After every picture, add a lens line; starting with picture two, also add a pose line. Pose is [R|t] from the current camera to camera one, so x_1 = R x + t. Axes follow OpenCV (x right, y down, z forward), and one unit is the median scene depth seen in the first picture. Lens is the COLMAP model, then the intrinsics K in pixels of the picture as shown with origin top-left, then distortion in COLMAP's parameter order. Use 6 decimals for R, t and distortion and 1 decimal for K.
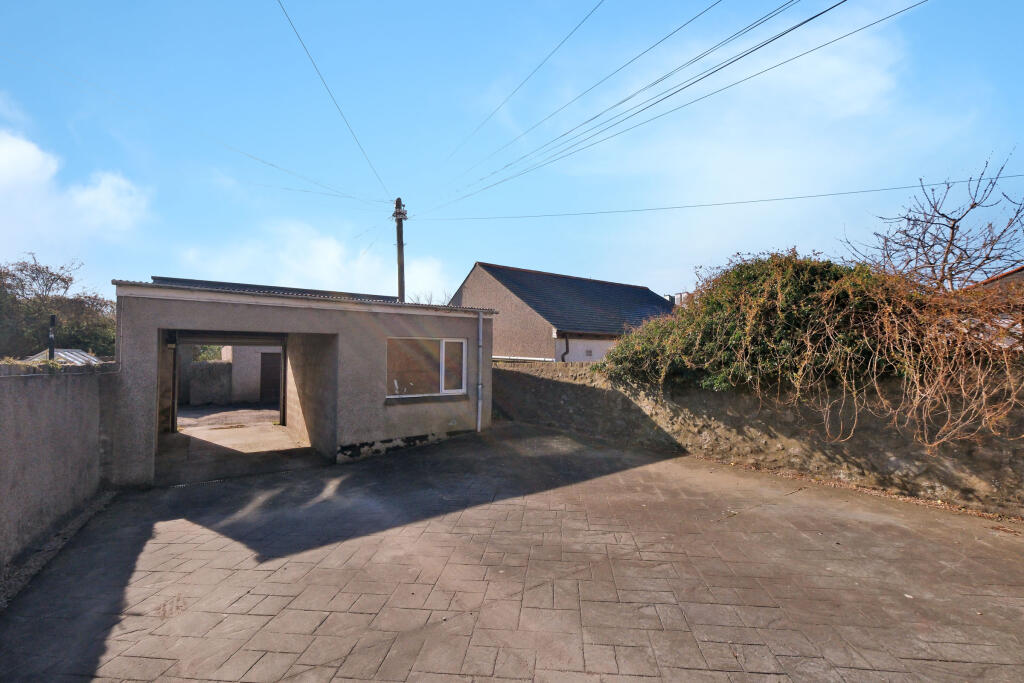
lens RADIAL K [[449.6, 0, 518.5], [0, 449.6, 344.0], [0, 0, 1]] dist [0.001300, -0.000015]
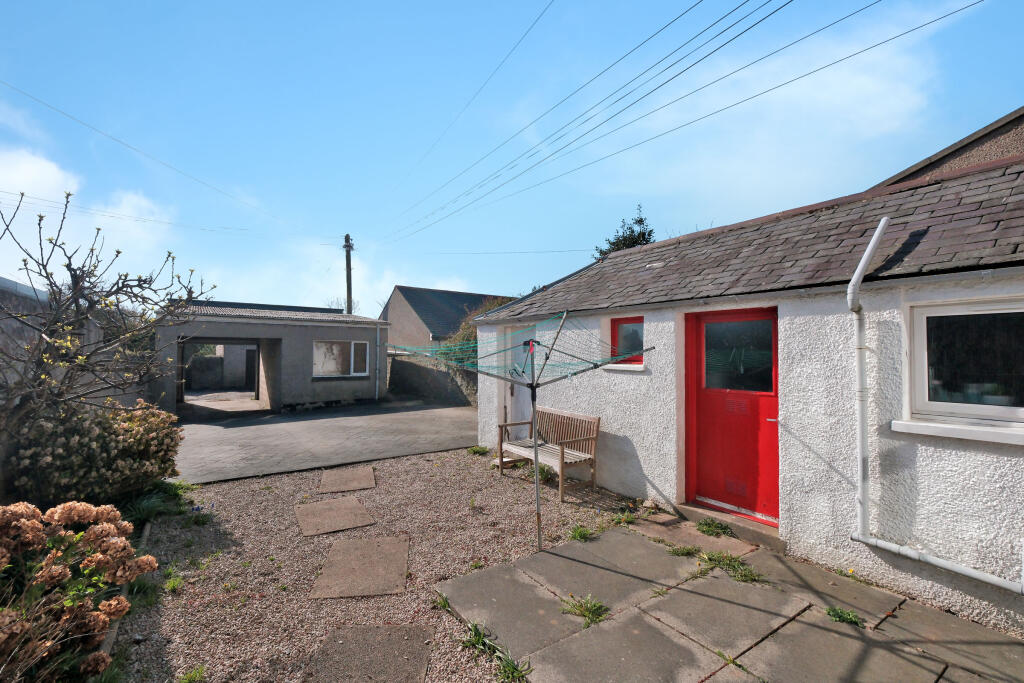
lens RADIAL K [[449.6, 0, 506.8], [0, 449.6, 342.2], [0, 0, 1]] dist [0.001300, -0.000015]
pose [[0.999907, 0.001110, -0.013626, 0.320372], [-0.001118, 0.999999, -0.000516, -0.005272], [0.013625, 0.000531, 0.999907, -0.466588]]
